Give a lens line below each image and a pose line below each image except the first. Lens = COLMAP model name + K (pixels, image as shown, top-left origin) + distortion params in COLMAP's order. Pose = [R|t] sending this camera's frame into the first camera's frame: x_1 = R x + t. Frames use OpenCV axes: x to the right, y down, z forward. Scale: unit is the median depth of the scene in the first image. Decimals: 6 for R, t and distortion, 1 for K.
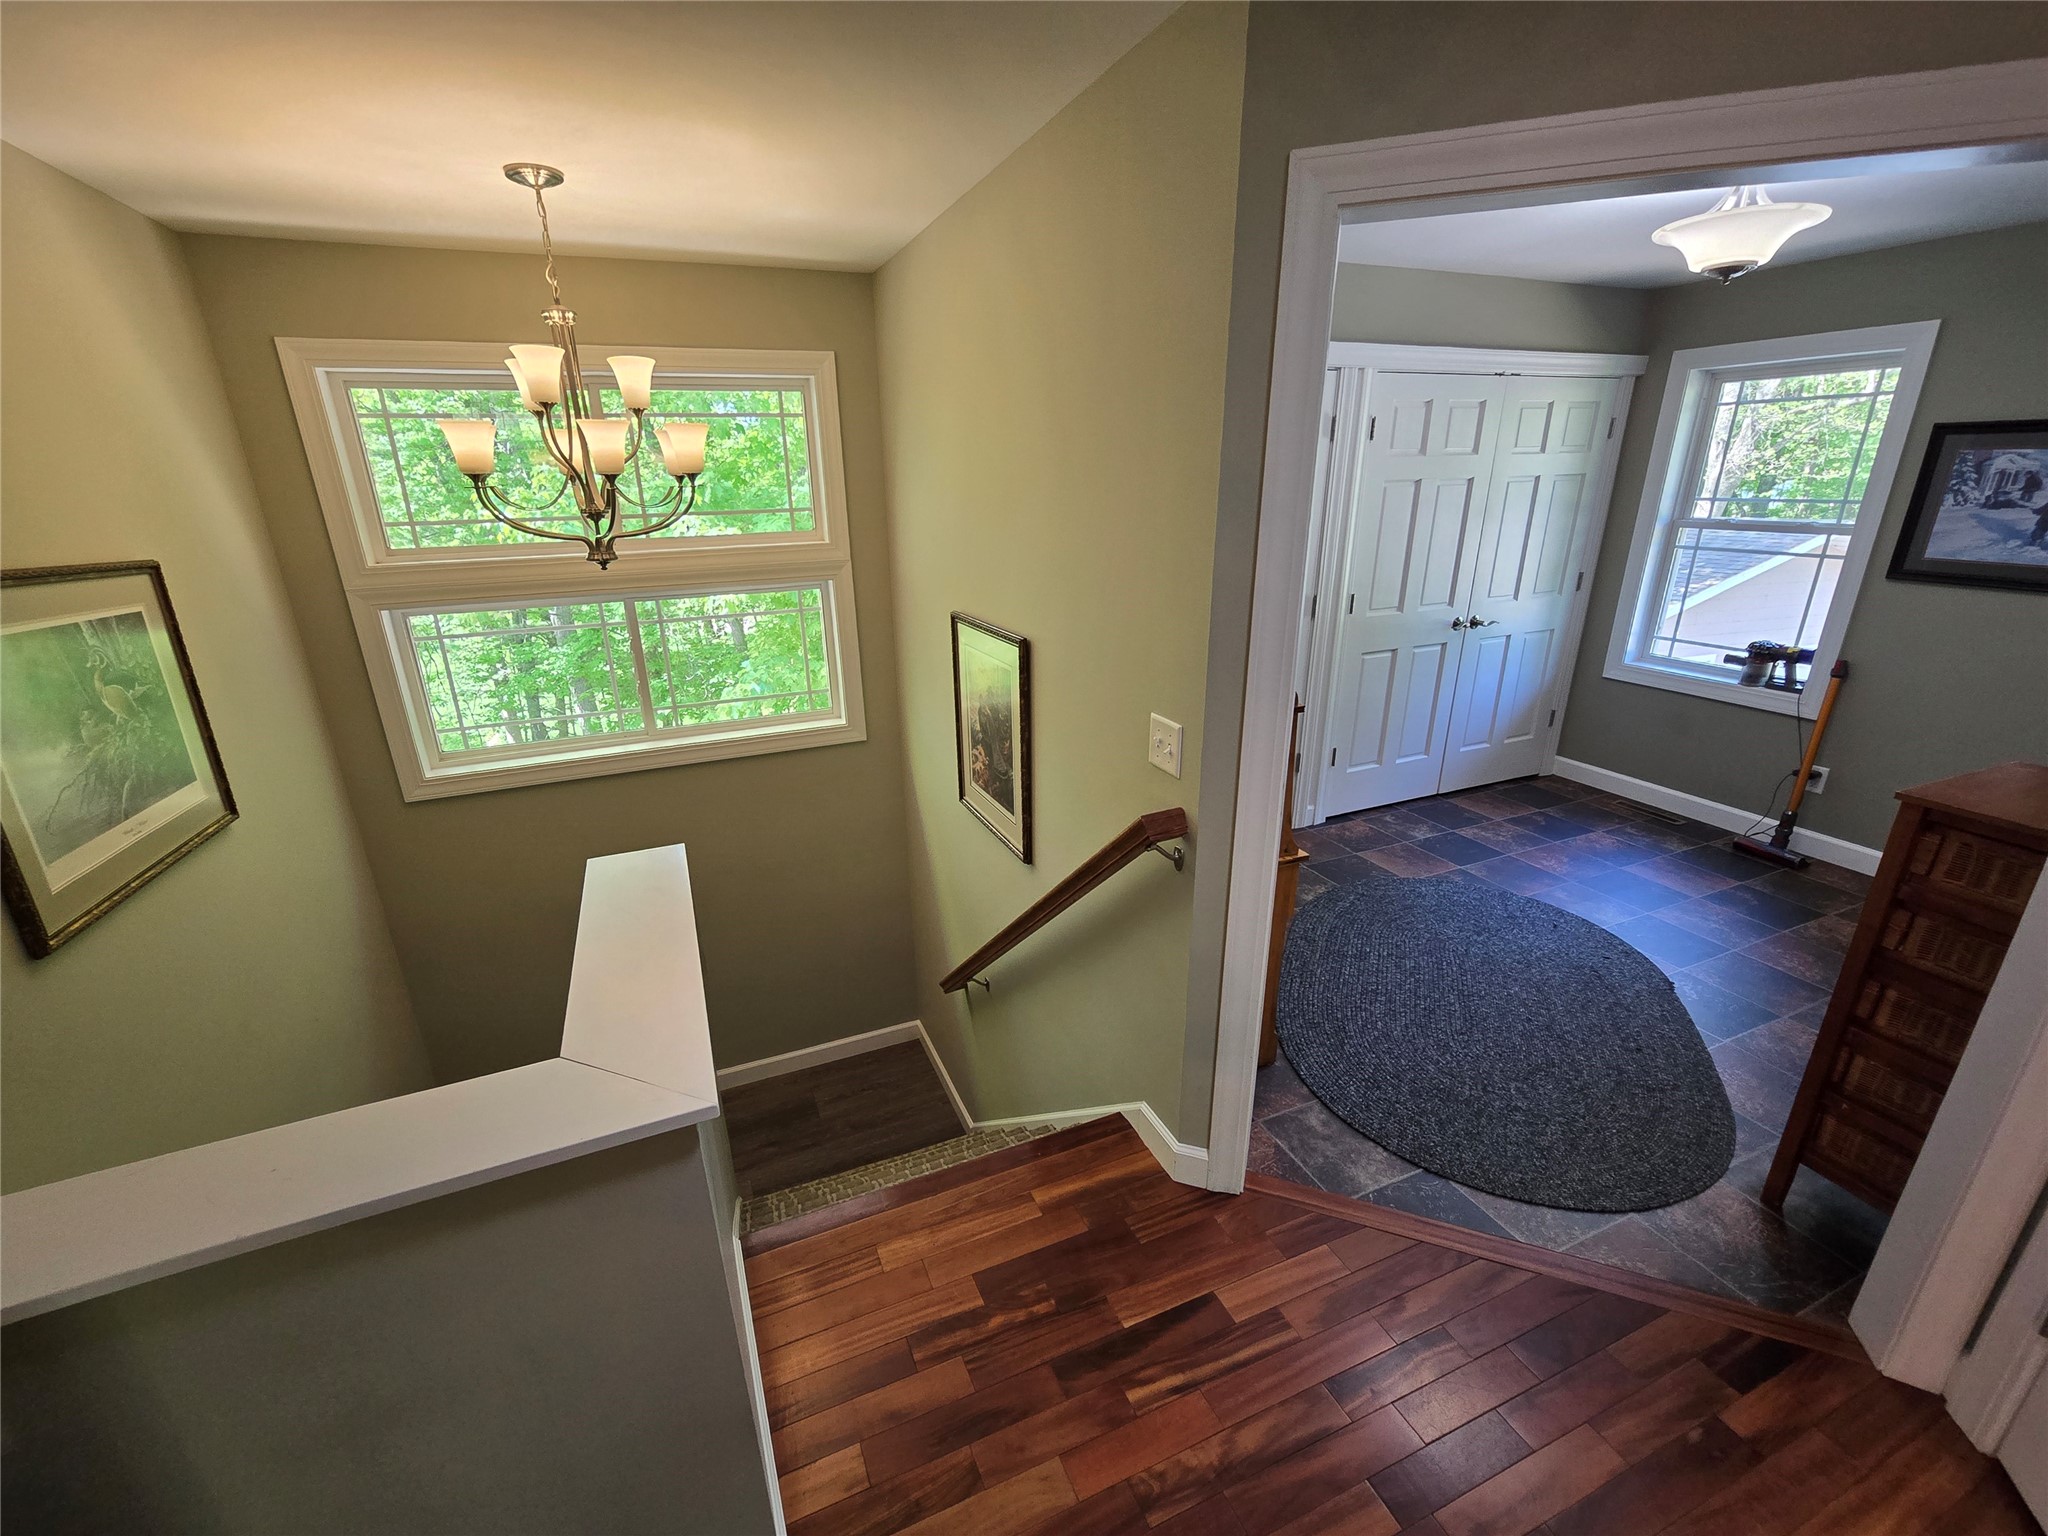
lens RADIAL K [[817.3, 0, 1021.9], [0, 817.3, 738.1], [0, 0, 1]] dist [-0.000280, -0.004154]
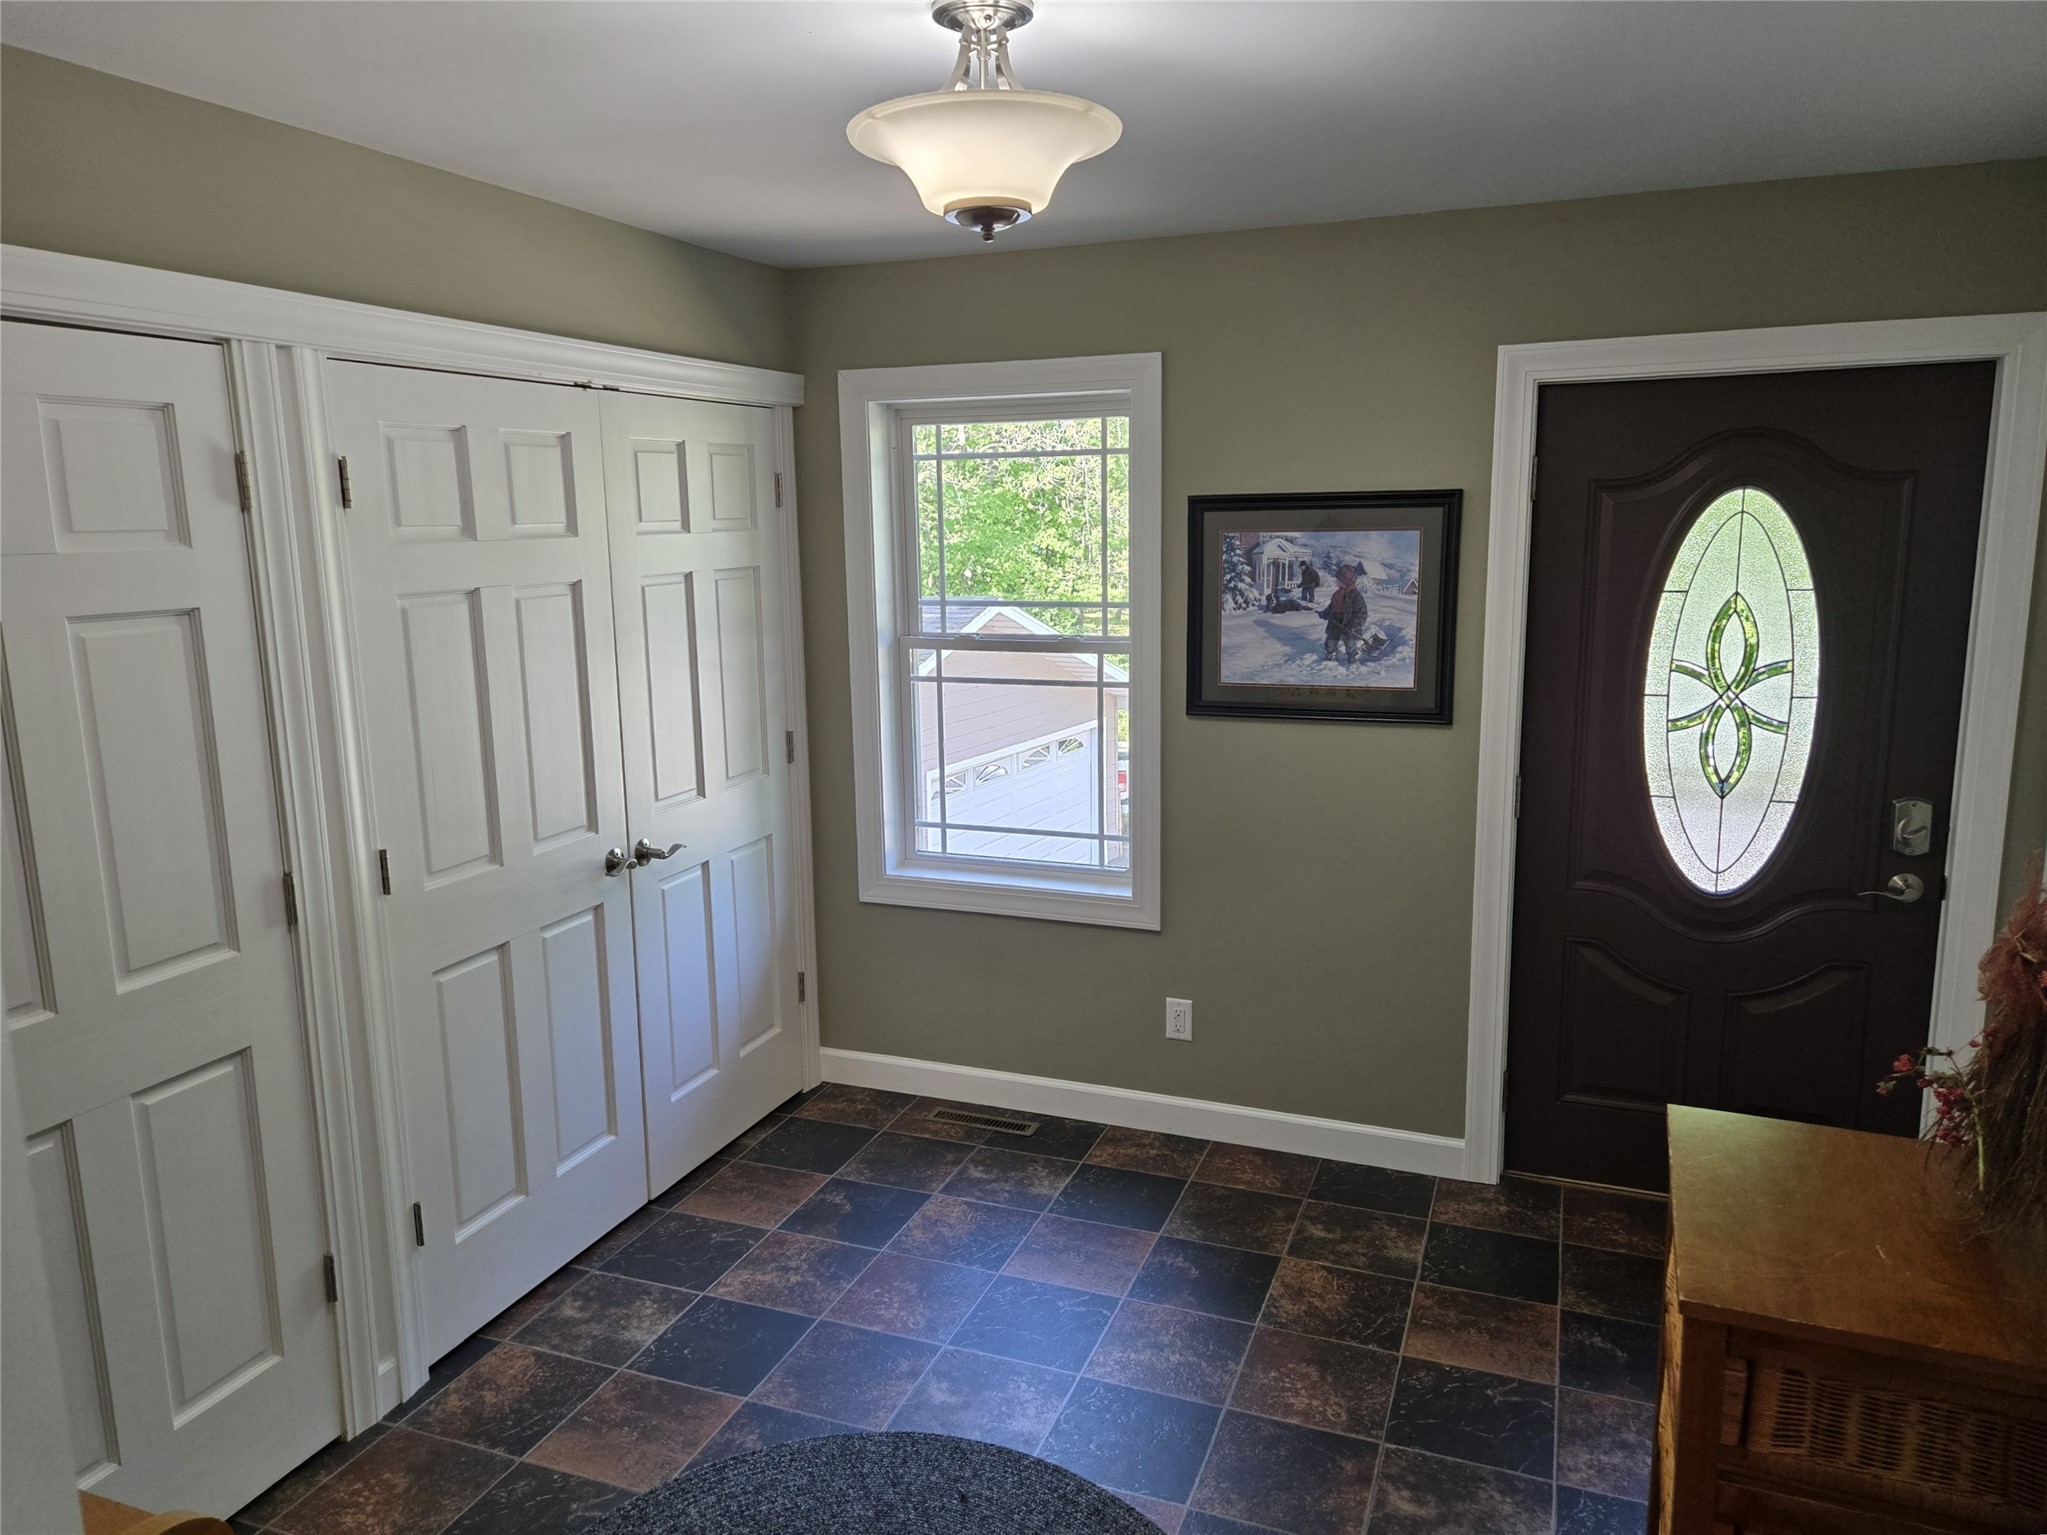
lens RADIAL K [[1357.2, 0, 1045.6], [0, 1357.2, 774.5], [0, 0, 1]] dist [0.073765, -0.058992]
pose [[0.670174, -0.135115, 0.729802, 0.116062], [0.236101, 0.971023, -0.037035, -0.106665], [-0.703650, 0.197127, 0.682655, 0.251248]]
